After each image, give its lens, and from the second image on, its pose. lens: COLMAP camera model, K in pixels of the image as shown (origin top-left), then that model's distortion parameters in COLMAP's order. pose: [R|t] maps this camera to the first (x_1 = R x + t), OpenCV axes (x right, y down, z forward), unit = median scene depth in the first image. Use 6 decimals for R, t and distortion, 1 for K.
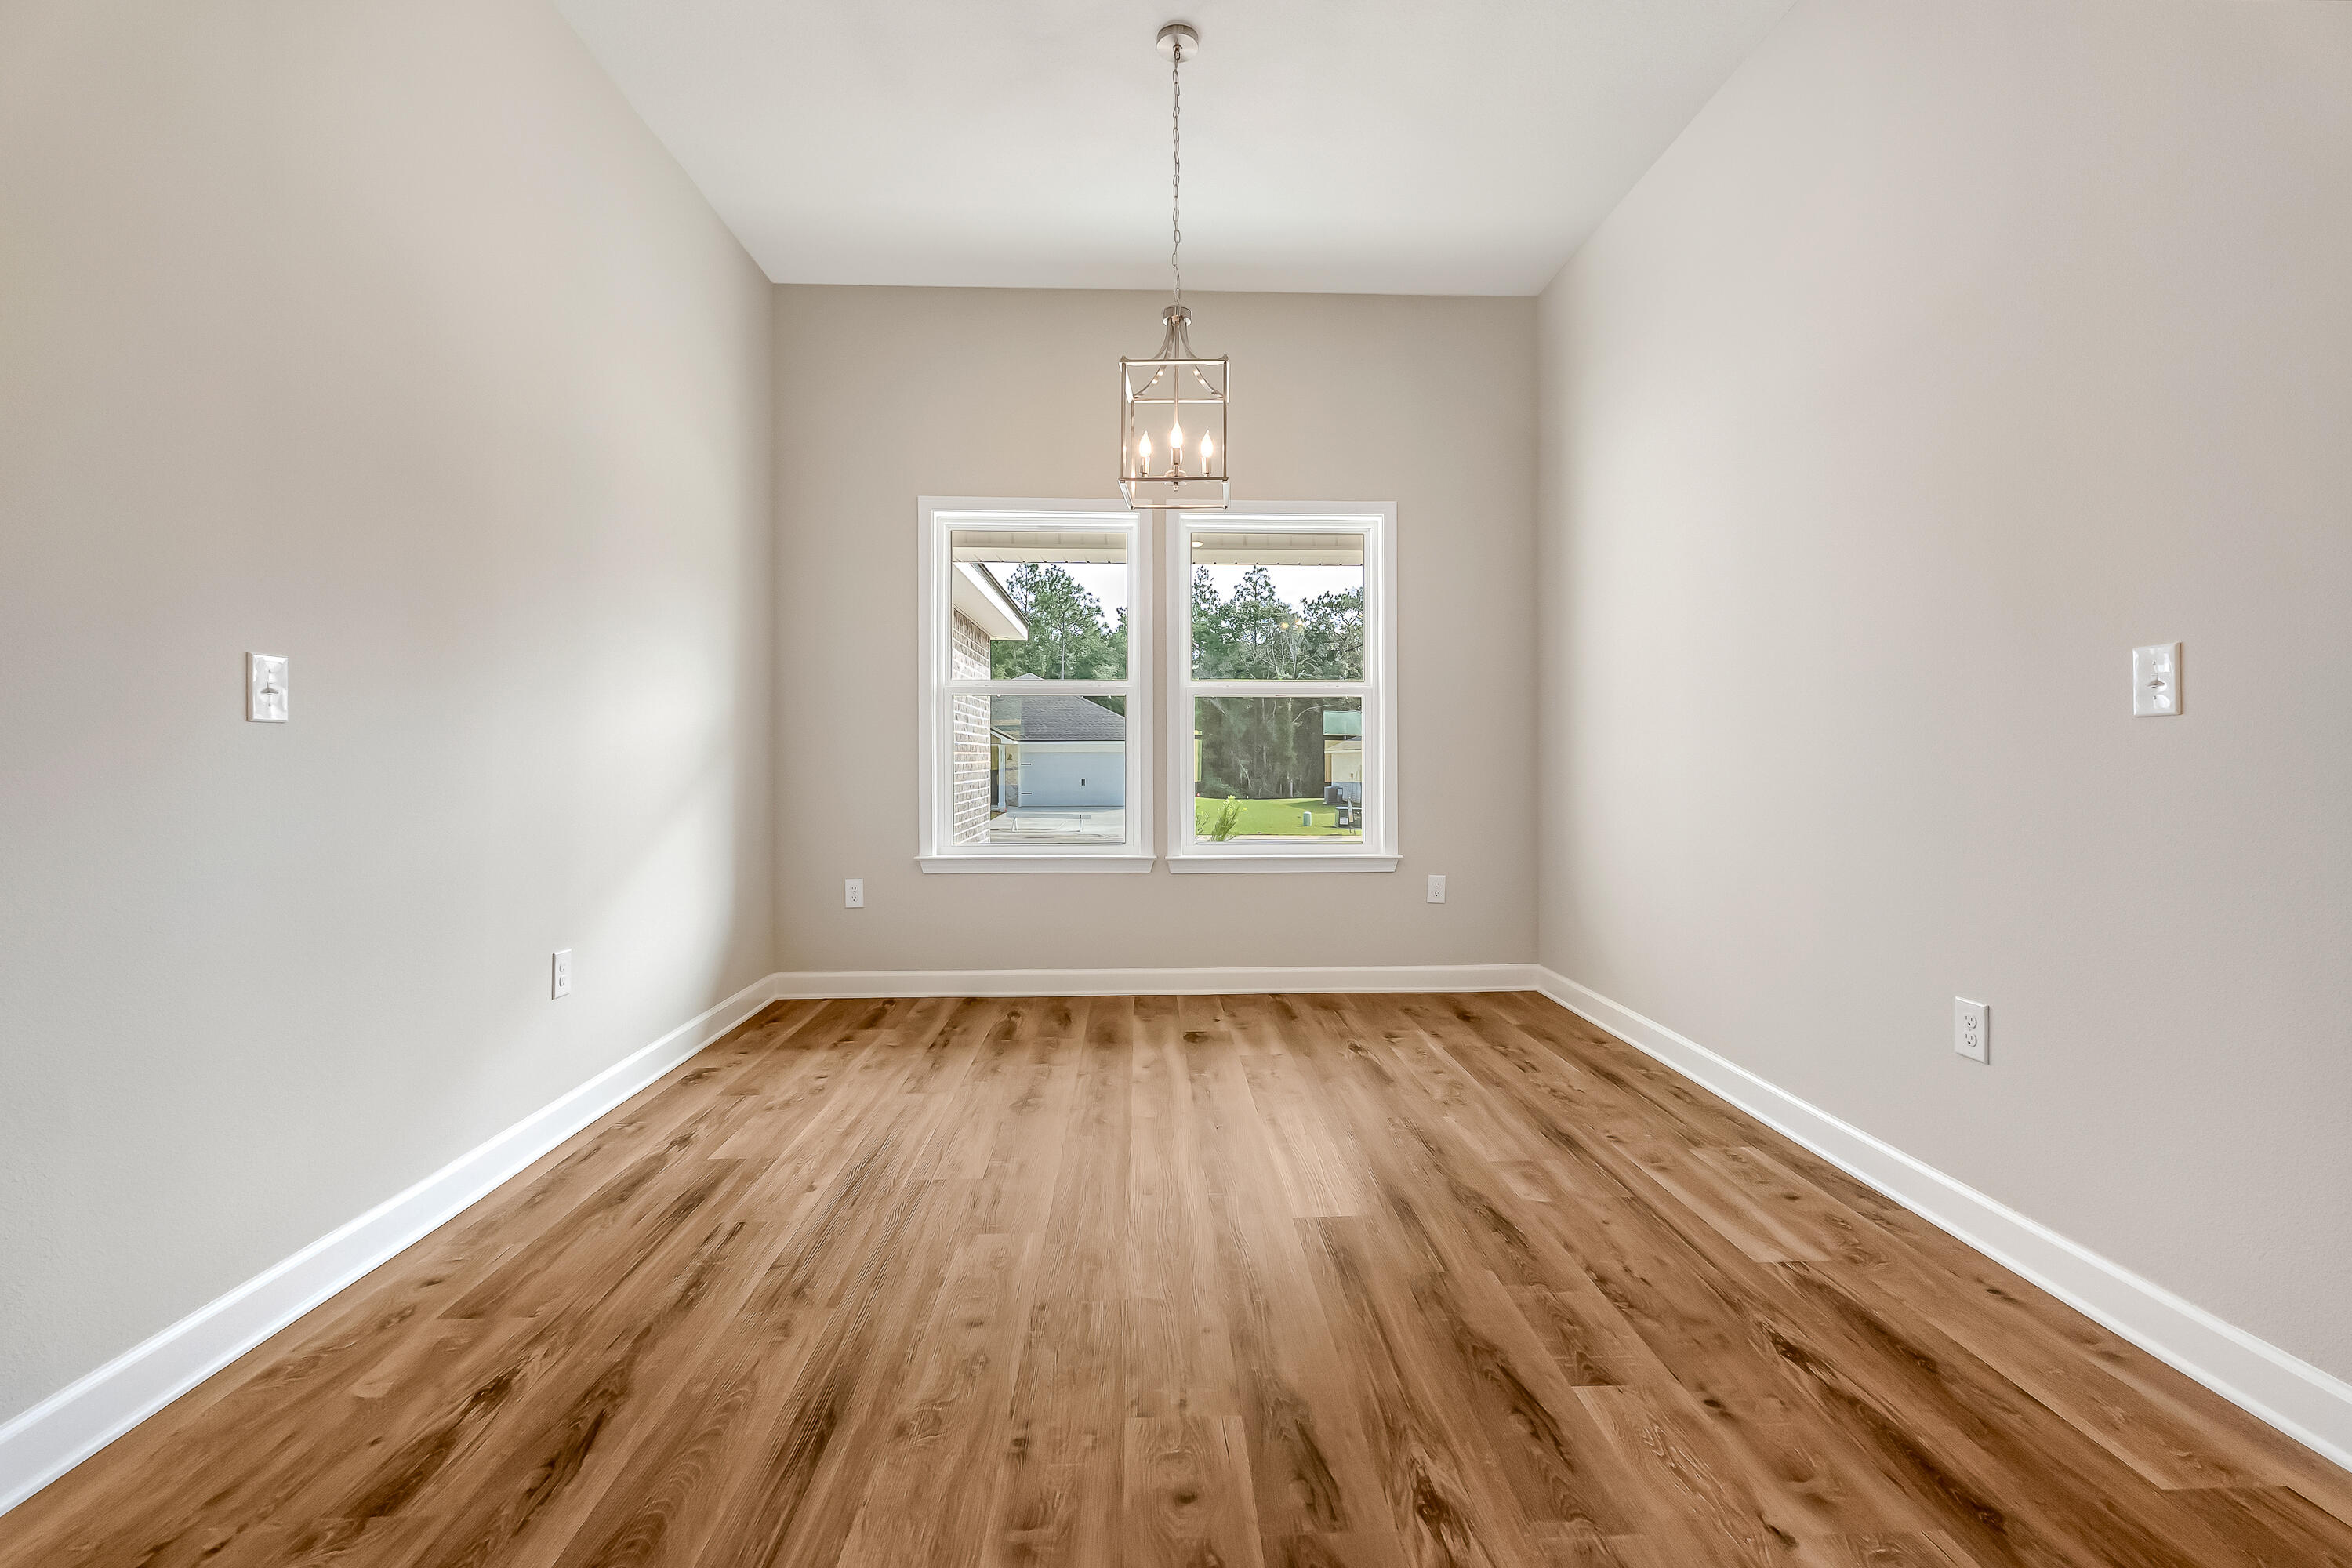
lens RADIAL K [[996.4, 0, 1161.3], [0, 996.4, 760.3], [0, 0, 1]] dist [0.013553, -0.003449]
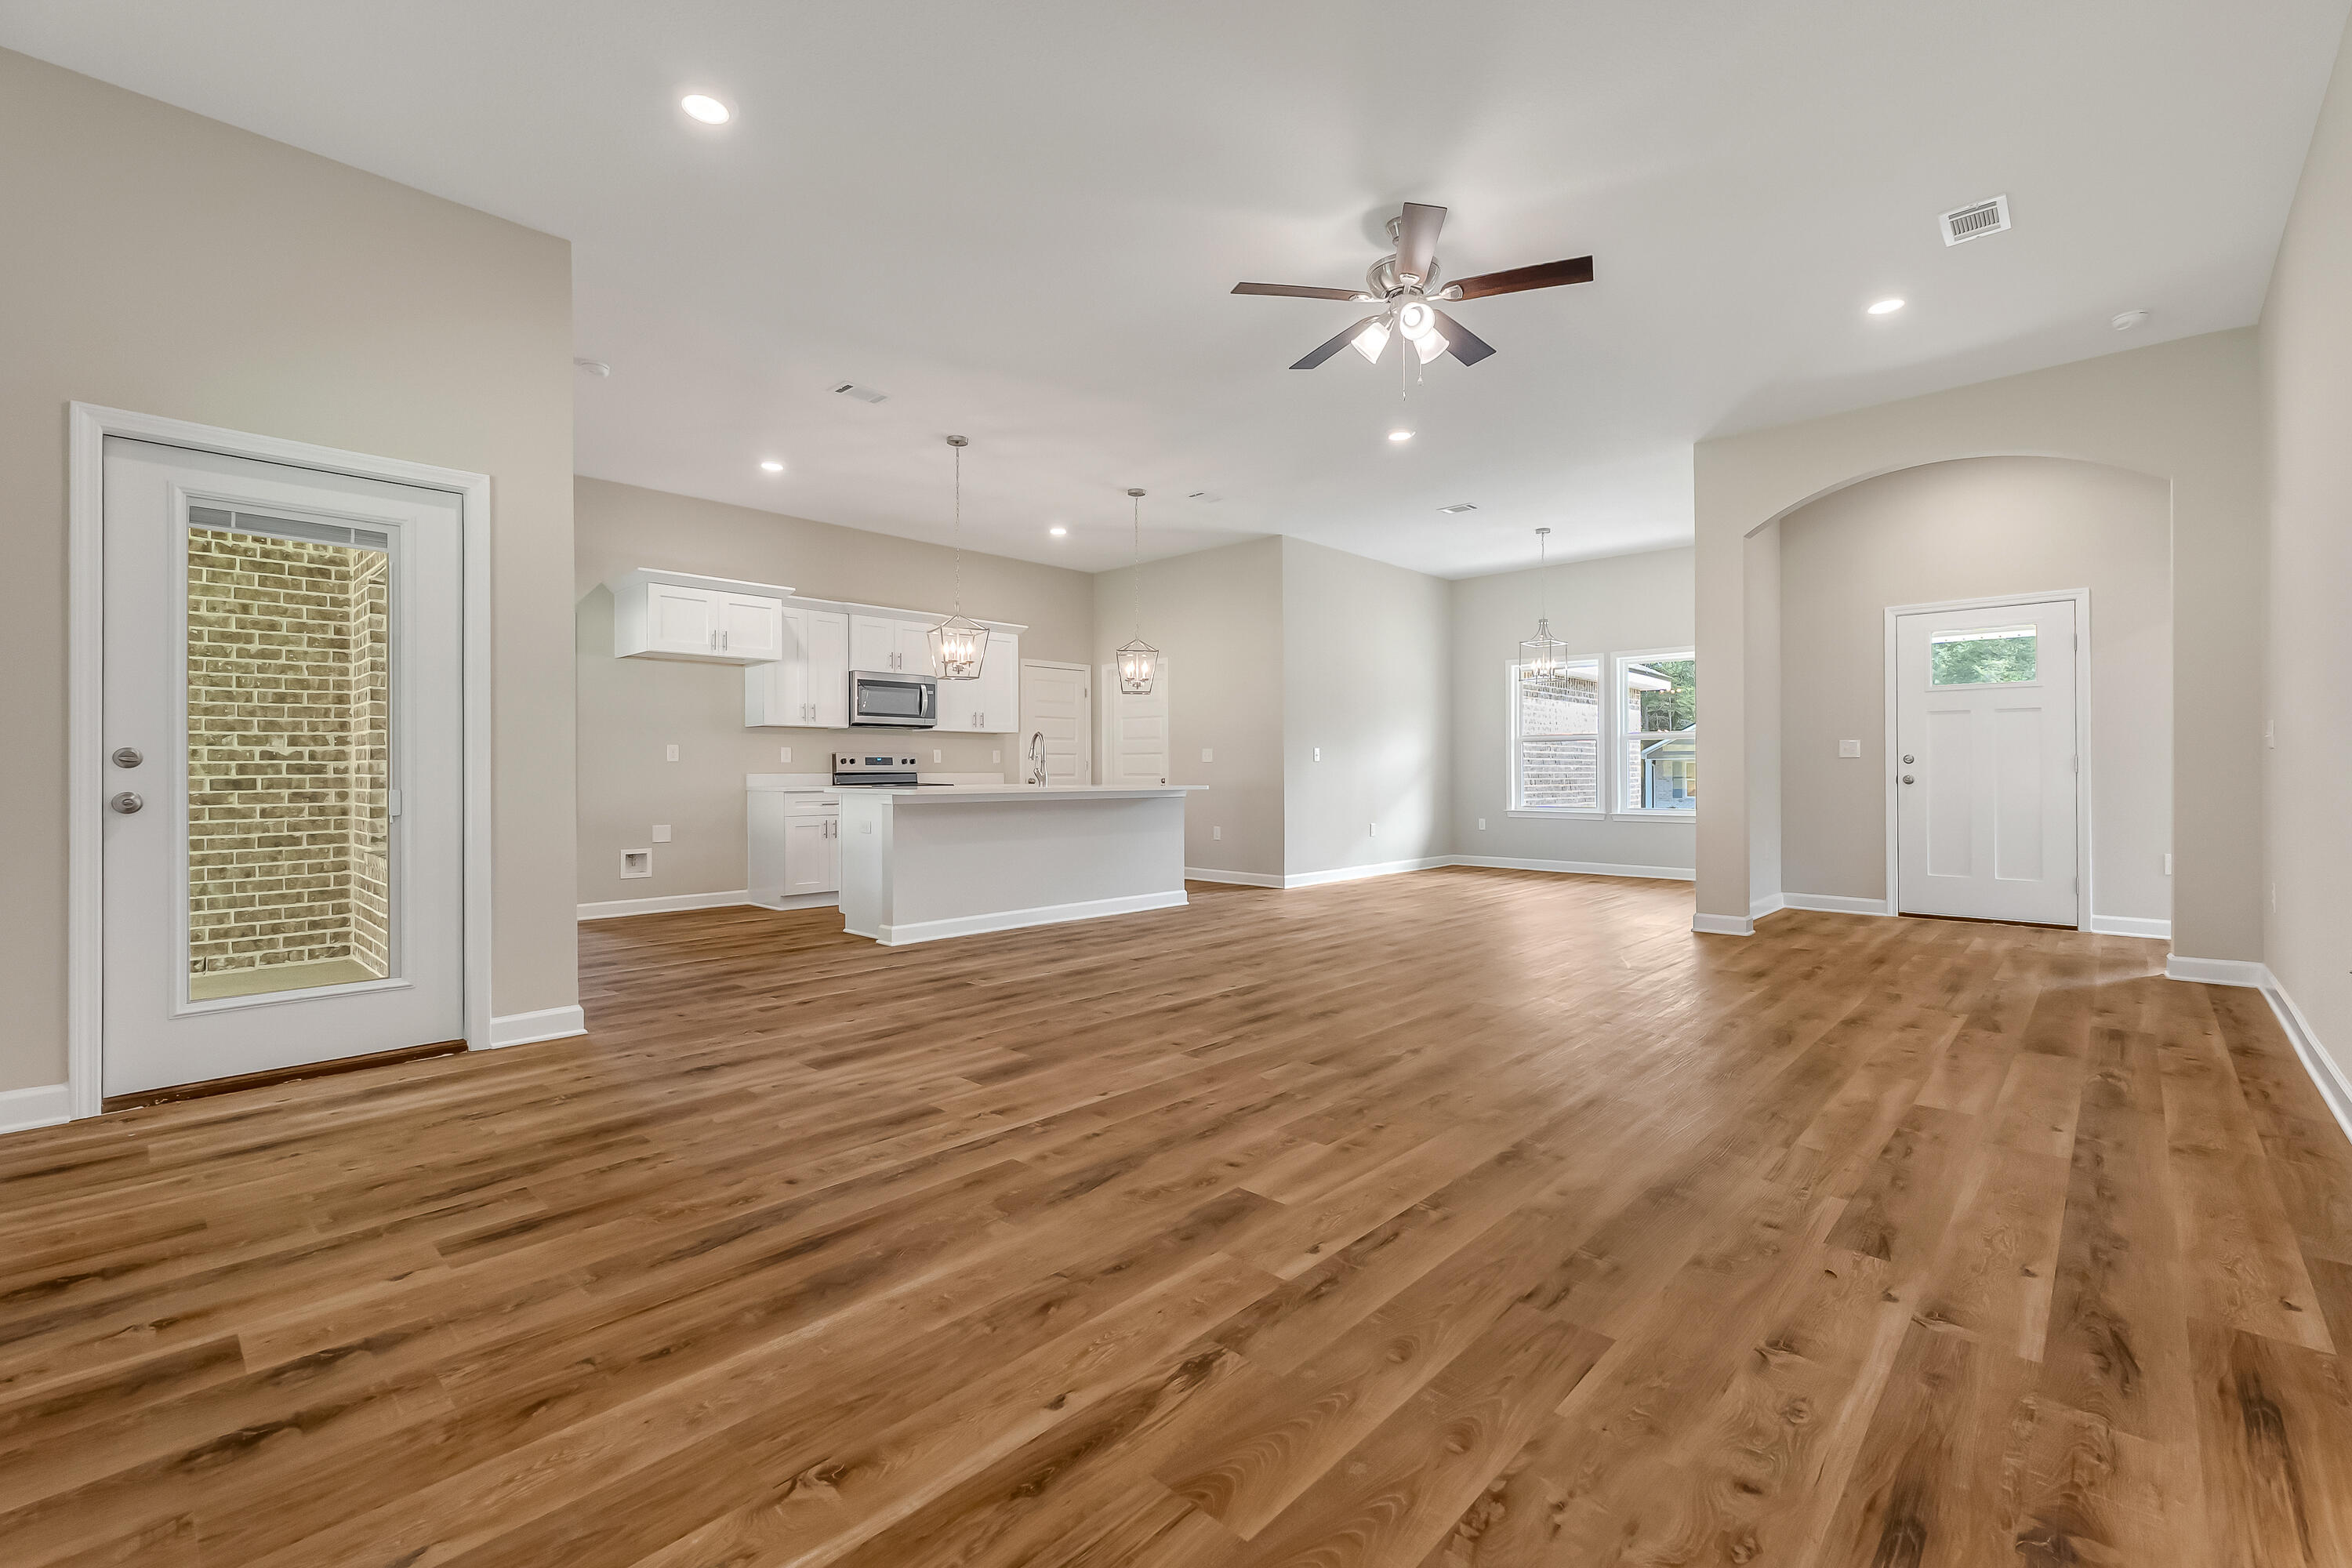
lens RADIAL K [[996.4, 0, 1194.3], [0, 996.4, 762.2], [0, 0, 1]] dist [0.013553, -0.003449]
pose [[0.727201, -0.003171, -0.686418, 1.199760], [-0.003049, 0.999965, -0.007849, 0.004931], [0.686418, 0.007801, 0.727165, -1.715786]]
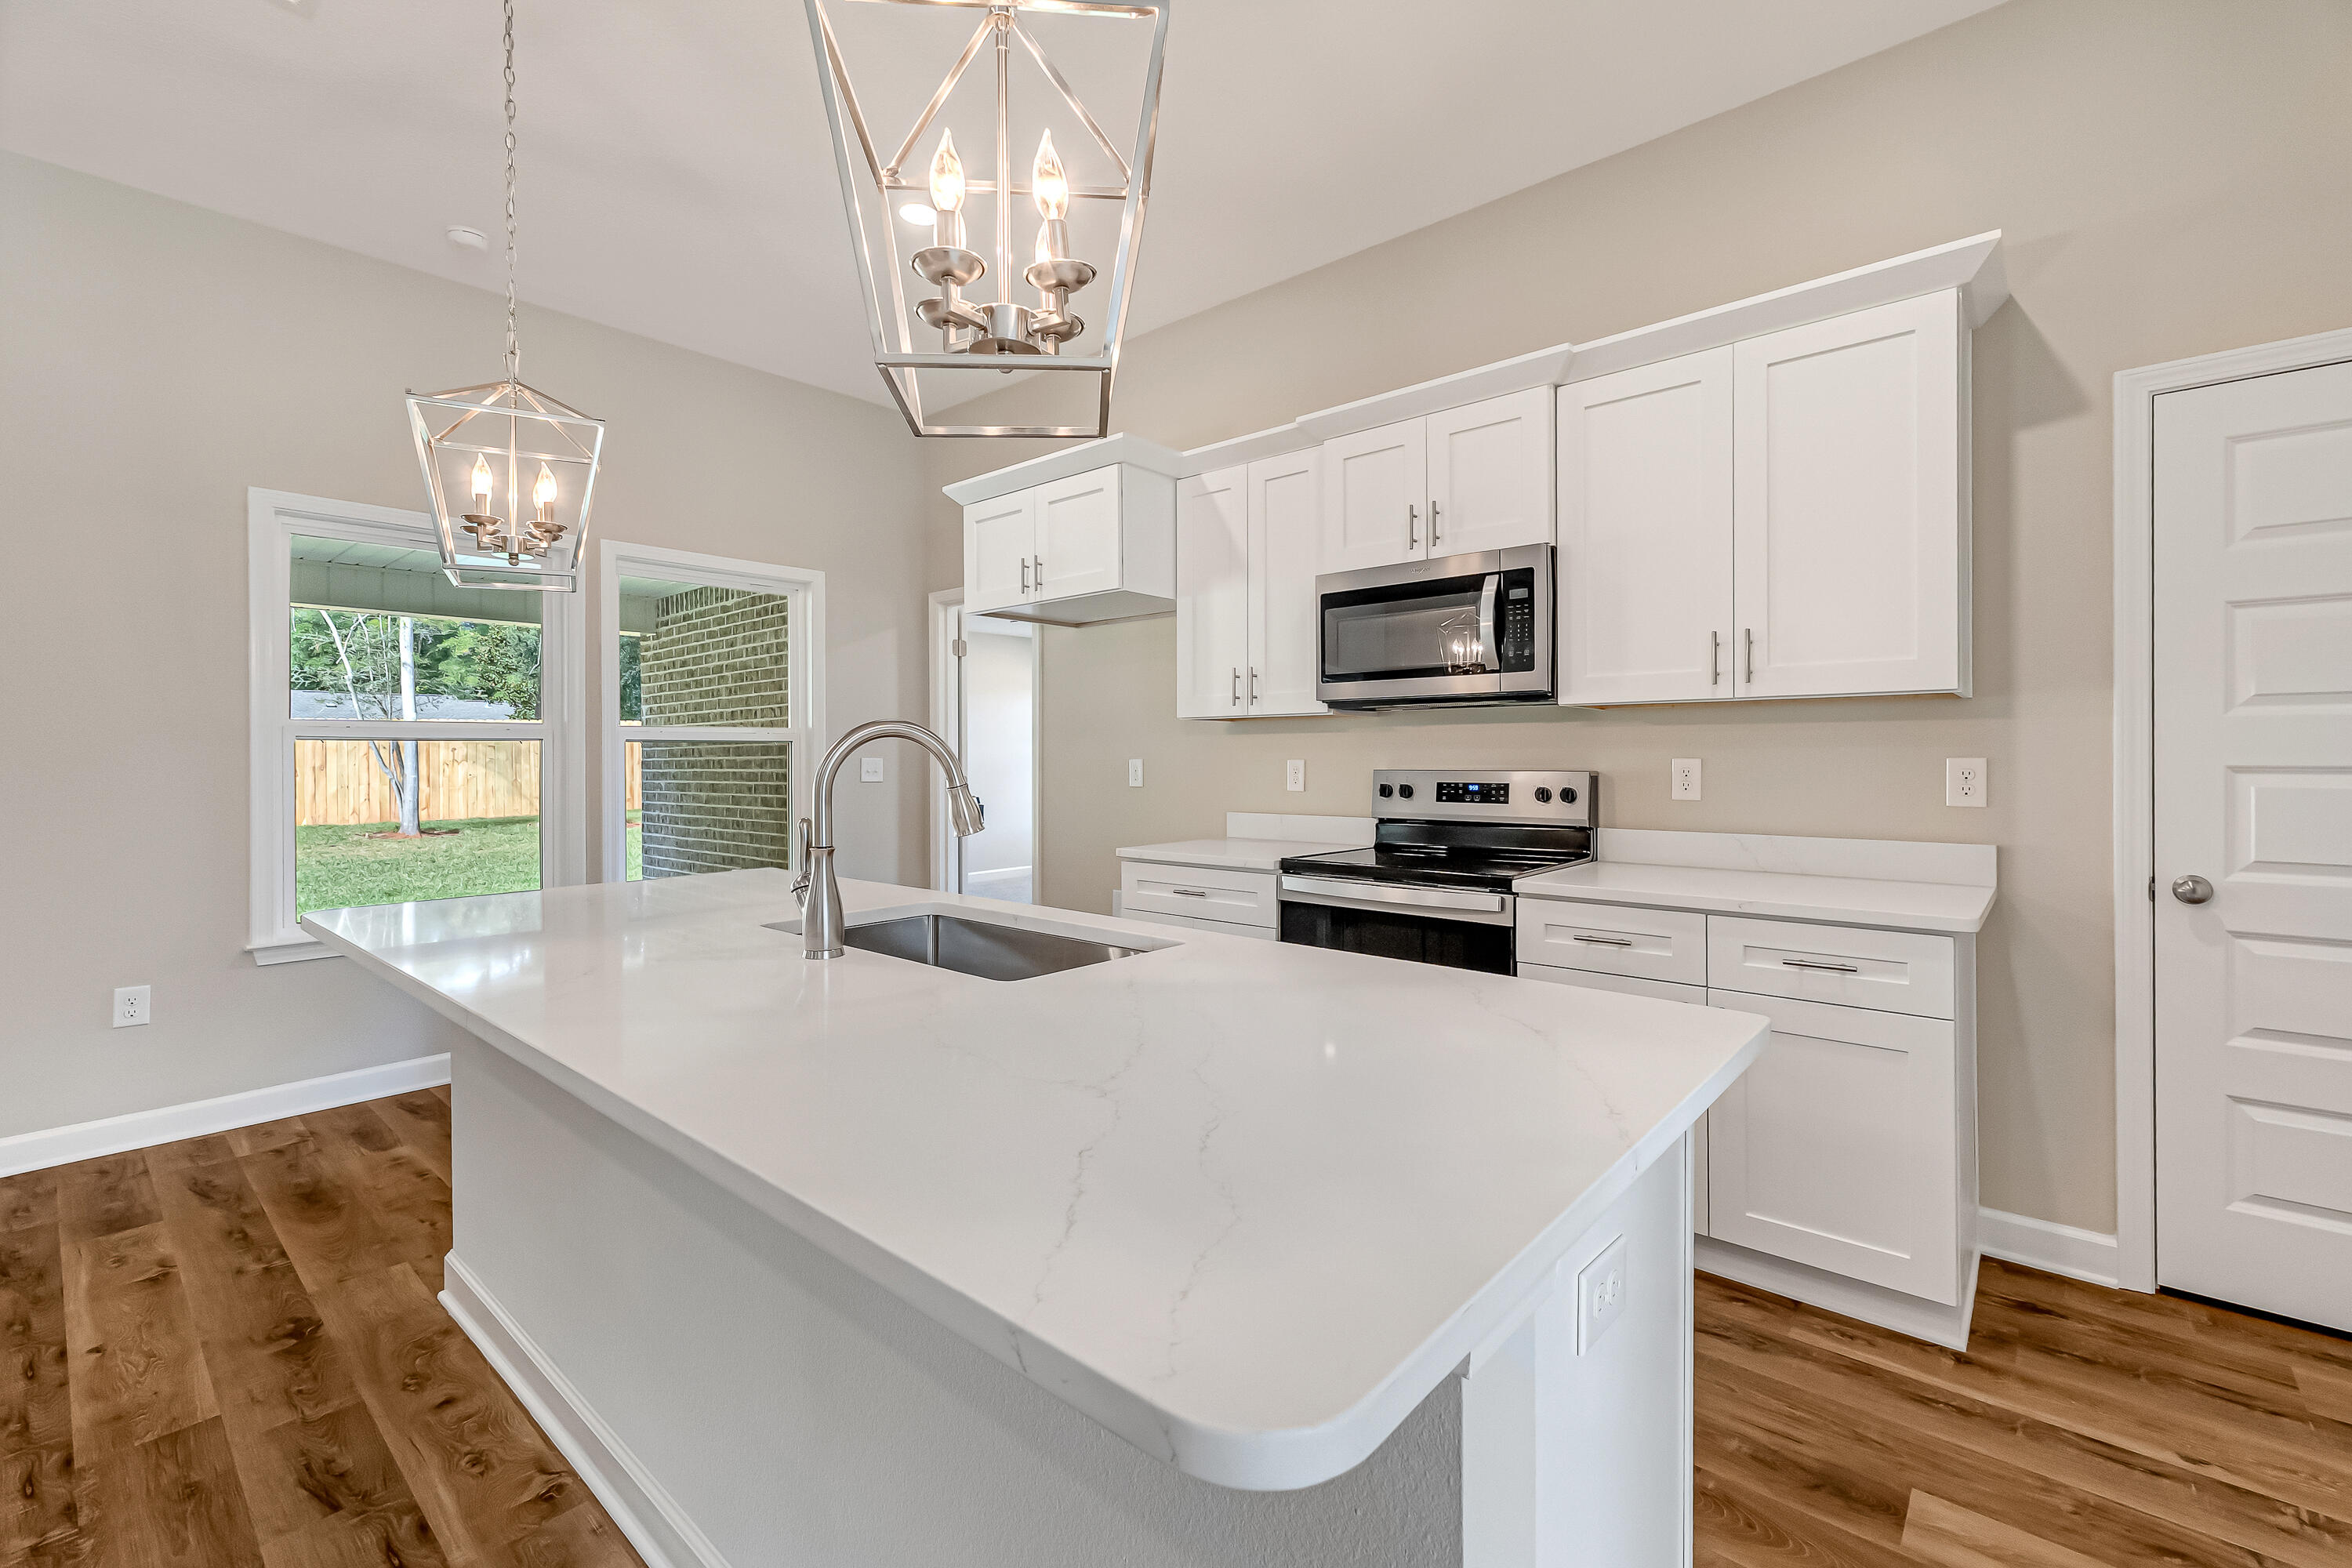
lens RADIAL K [[996.4, 0, 1201.6], [0, 996.4, 752.6], [0, 0, 1]] dist [0.013553, -0.003449]
pose [[-0.669705, 0.007092, -0.742593, -0.268240], [0.005818, 0.999974, 0.004303, -0.062951], [0.742605, -0.001438, -0.669729, 0.101054]]
